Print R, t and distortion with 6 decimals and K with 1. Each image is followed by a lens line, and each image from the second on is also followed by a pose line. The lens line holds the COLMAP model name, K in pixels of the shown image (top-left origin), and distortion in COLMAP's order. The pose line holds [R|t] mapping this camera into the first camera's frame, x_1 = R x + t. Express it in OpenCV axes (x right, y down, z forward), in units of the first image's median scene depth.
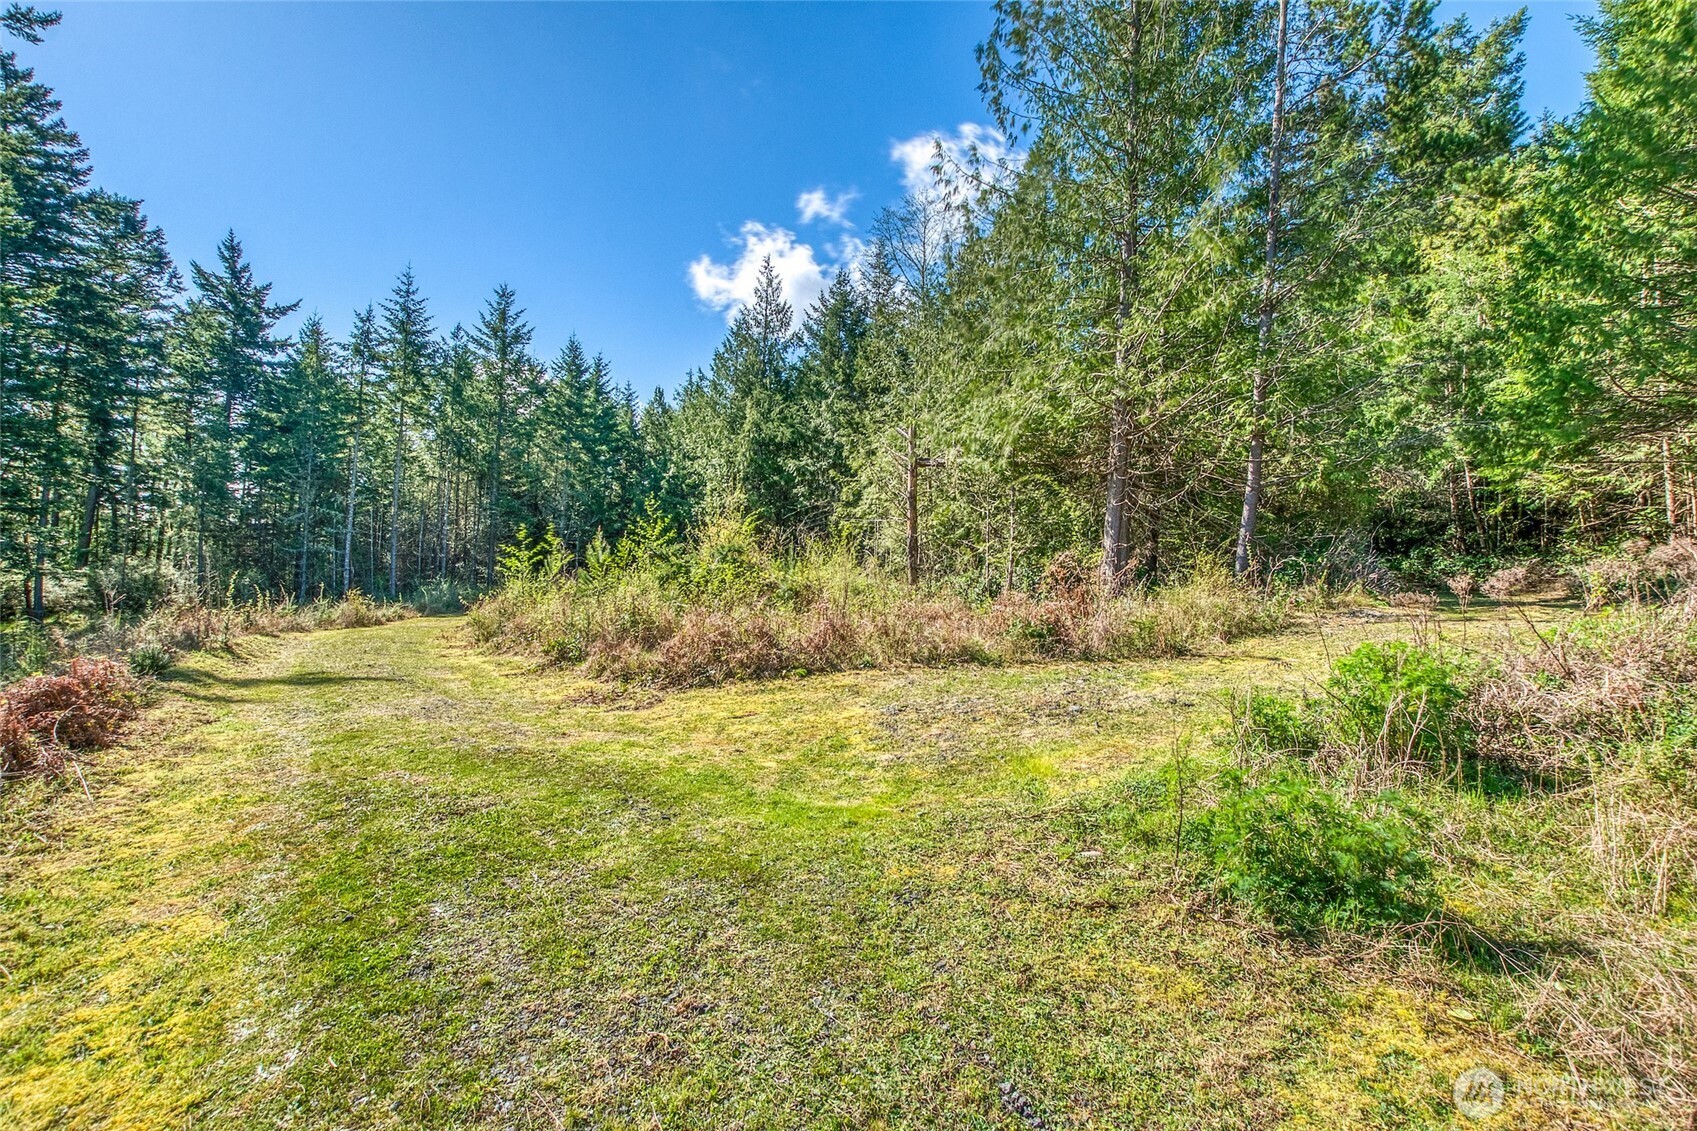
lens RADIAL K [[743.3, 0, 852.4], [0, 743.3, 563.6], [0, 0, 1]] dist [-0.016516, 0.000424]
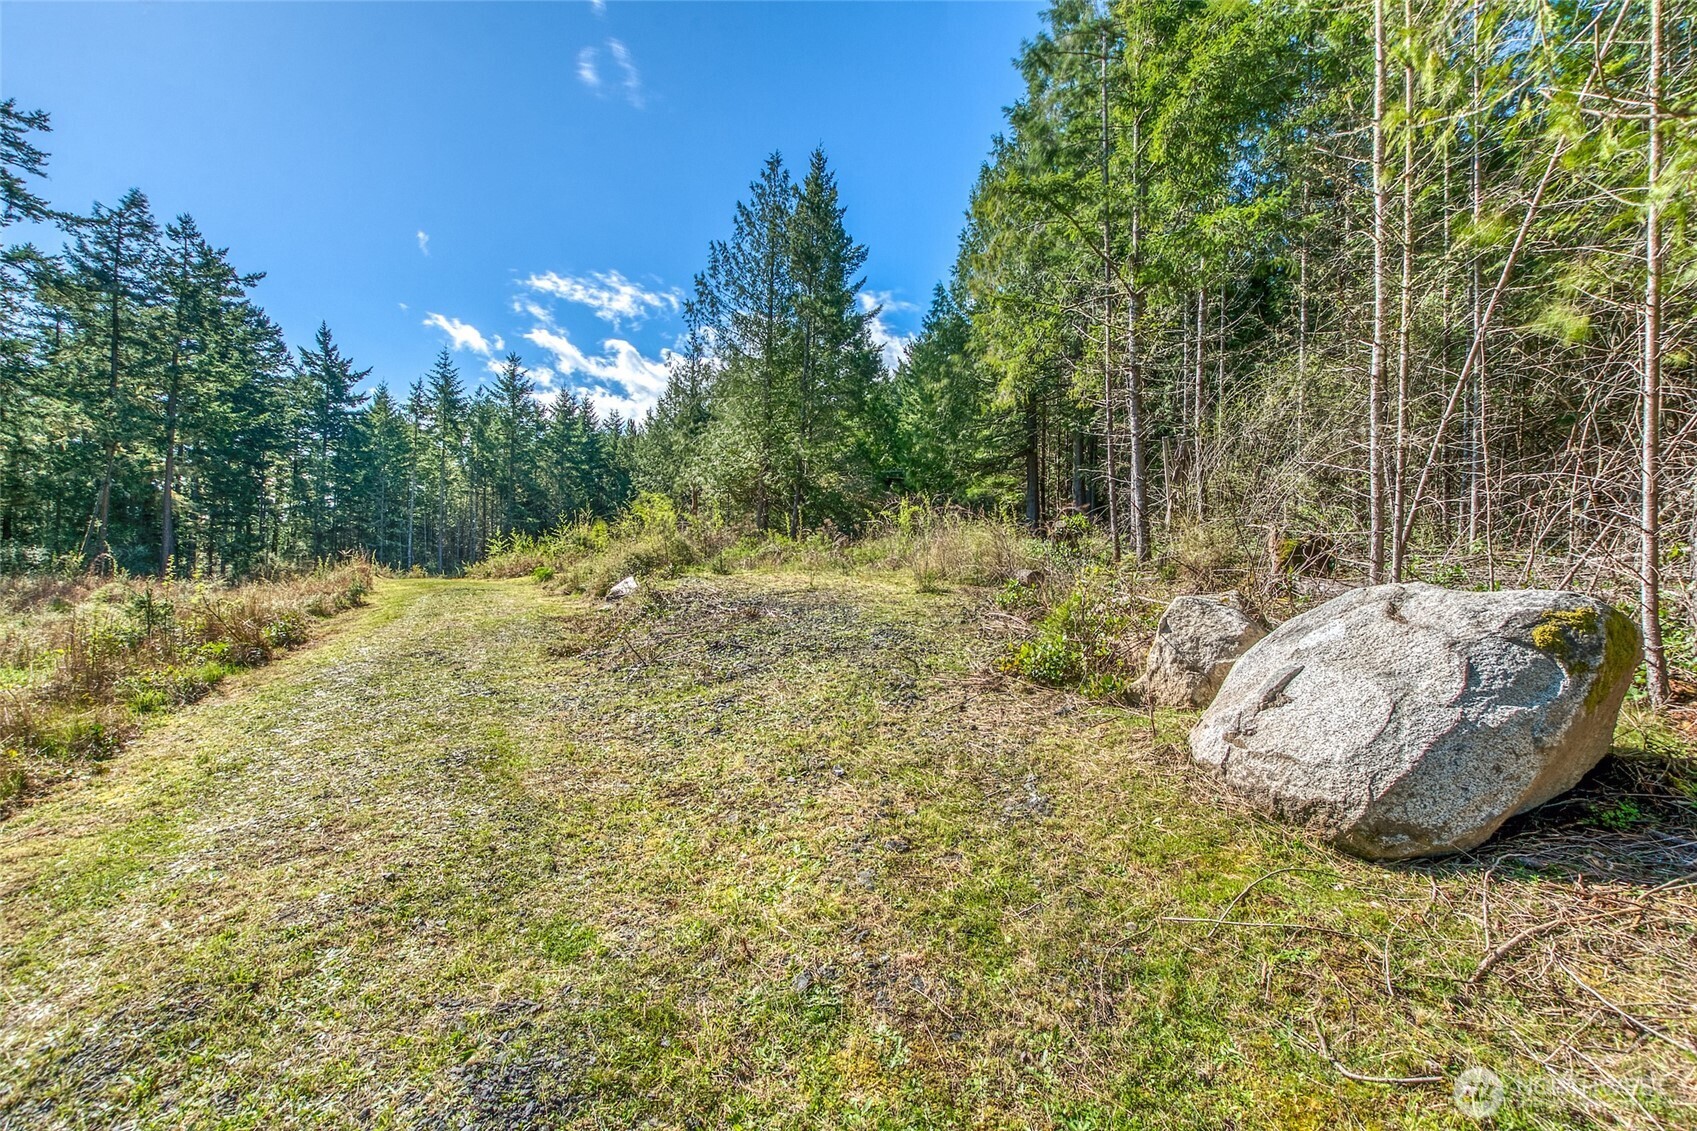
lens RADIAL K [[743.3, 0, 845.0], [0, 743.3, 563.5], [0, 0, 1]] dist [-0.016516, 0.000424]
pose [[0.998185, -0.015022, -0.058316, 0.240125], [0.015748, 0.999804, 0.012010, 0.013025], [0.058125, -0.012907, 0.998226, -0.377817]]
